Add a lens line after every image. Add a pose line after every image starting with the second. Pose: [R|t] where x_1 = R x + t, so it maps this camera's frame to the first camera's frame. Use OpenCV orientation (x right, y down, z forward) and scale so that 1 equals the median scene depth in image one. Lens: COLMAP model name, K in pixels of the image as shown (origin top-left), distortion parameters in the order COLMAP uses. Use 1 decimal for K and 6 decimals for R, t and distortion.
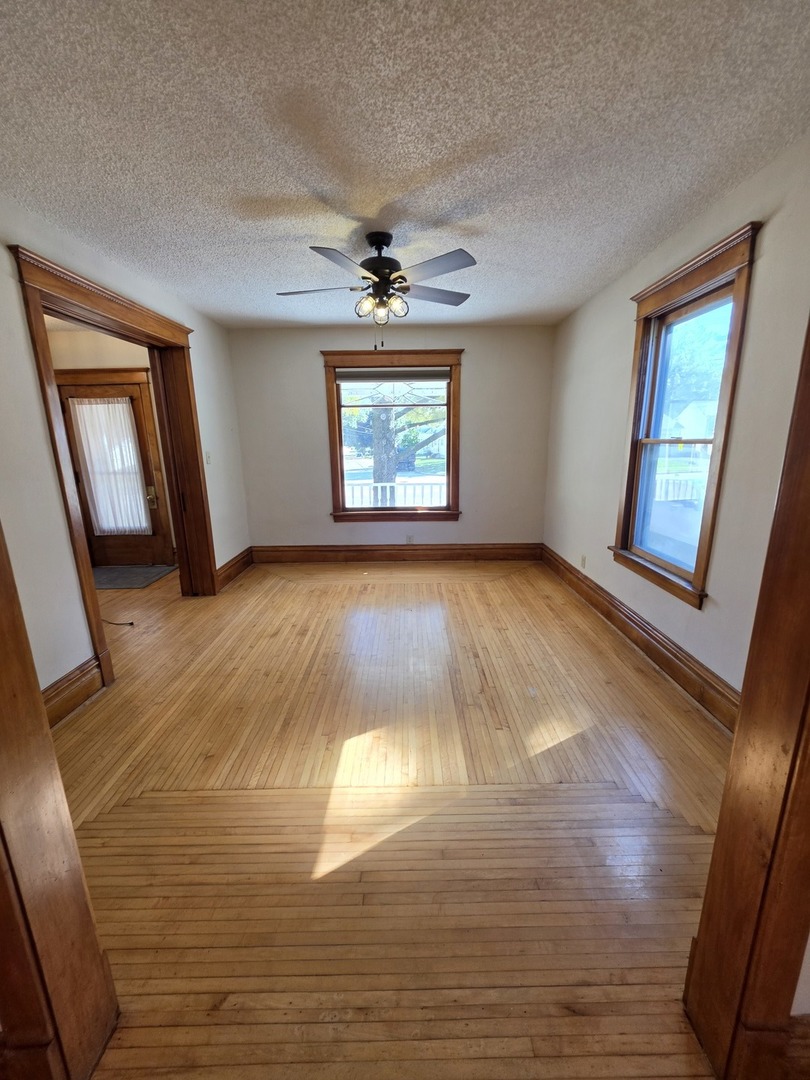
lens RADIAL K [[432.4, 0, 411.6], [0, 432.4, 543.3], [0, 0, 1]] dist [-0.000505, -0.001467]
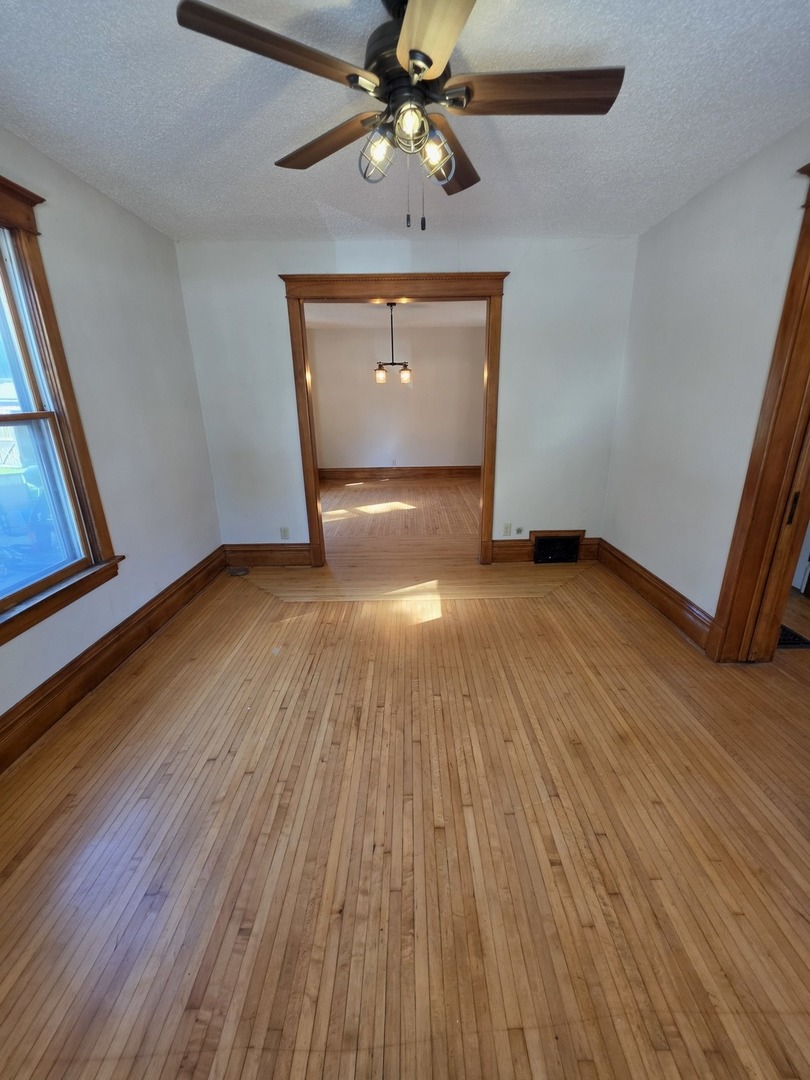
lens RADIAL K [[432.4, 0, 412.1], [0, 432.4, 538.6], [0, 0, 1]] dist [-0.000505, -0.001467]
pose [[-0.999527, 0.029663, 0.008112, -0.007678], [0.029588, 0.855698, 0.516628, -0.048385], [0.008383, 0.516624, -0.856171, 0.200256]]
